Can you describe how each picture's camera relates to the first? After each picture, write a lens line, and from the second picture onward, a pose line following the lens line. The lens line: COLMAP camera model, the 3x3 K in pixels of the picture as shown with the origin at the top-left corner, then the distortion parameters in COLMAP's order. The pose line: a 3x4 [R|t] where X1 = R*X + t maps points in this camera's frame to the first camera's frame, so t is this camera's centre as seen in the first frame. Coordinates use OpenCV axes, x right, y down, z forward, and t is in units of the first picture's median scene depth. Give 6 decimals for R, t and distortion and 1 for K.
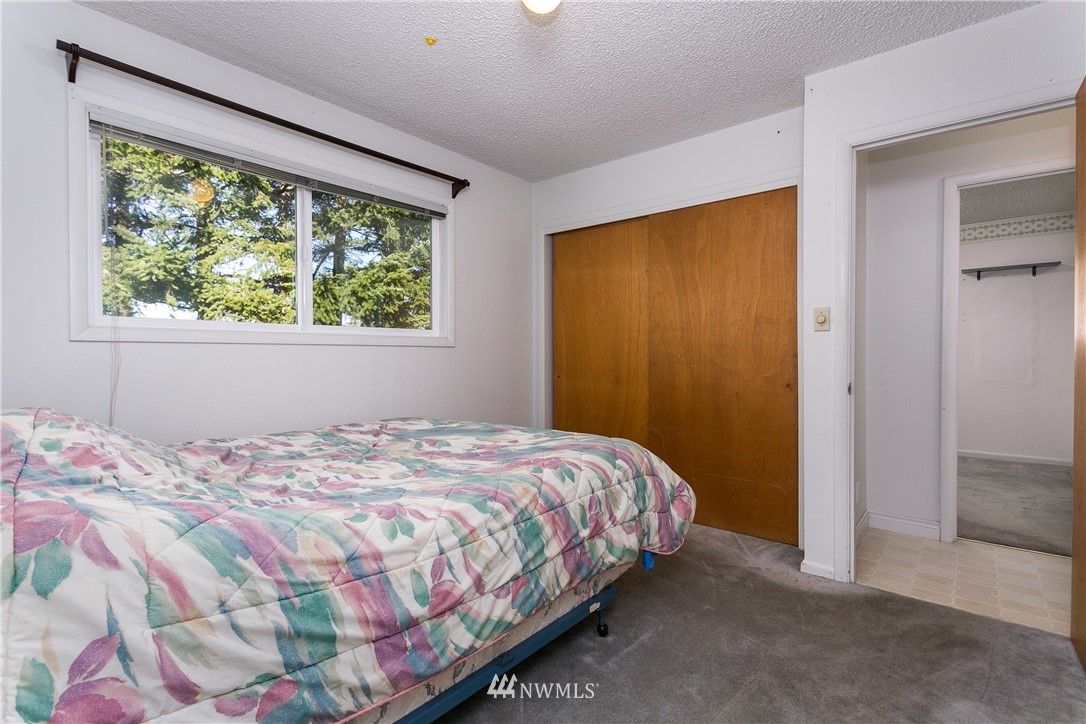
lens RADIAL K [[512.7, 0, 540.0], [0, 512.7, 363.2], [0, 0, 1]] dist [-0.002252, 0.001830]
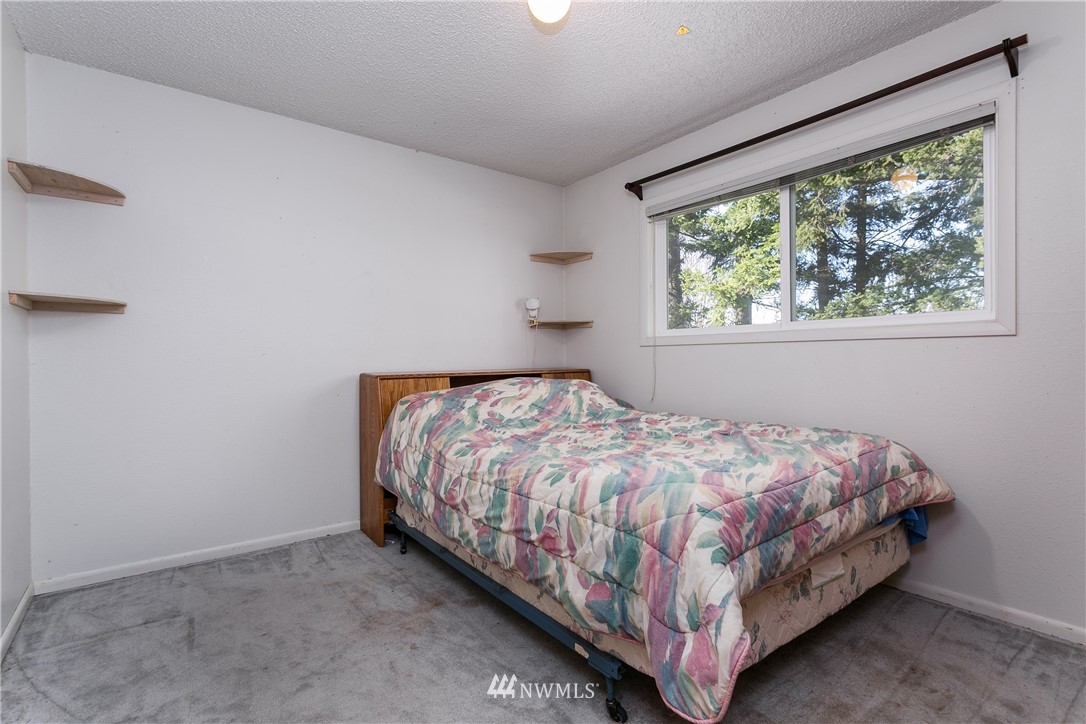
lens RADIAL K [[512.7, 0, 540.8], [0, 512.7, 357.3], [0, 0, 1]] dist [-0.002252, 0.001830]
pose [[-0.228981, 0.005657, -0.973414, 1.122554], [-0.001220, 0.999981, 0.006098, -0.019244], [0.973430, 0.002584, -0.228970, 1.336770]]
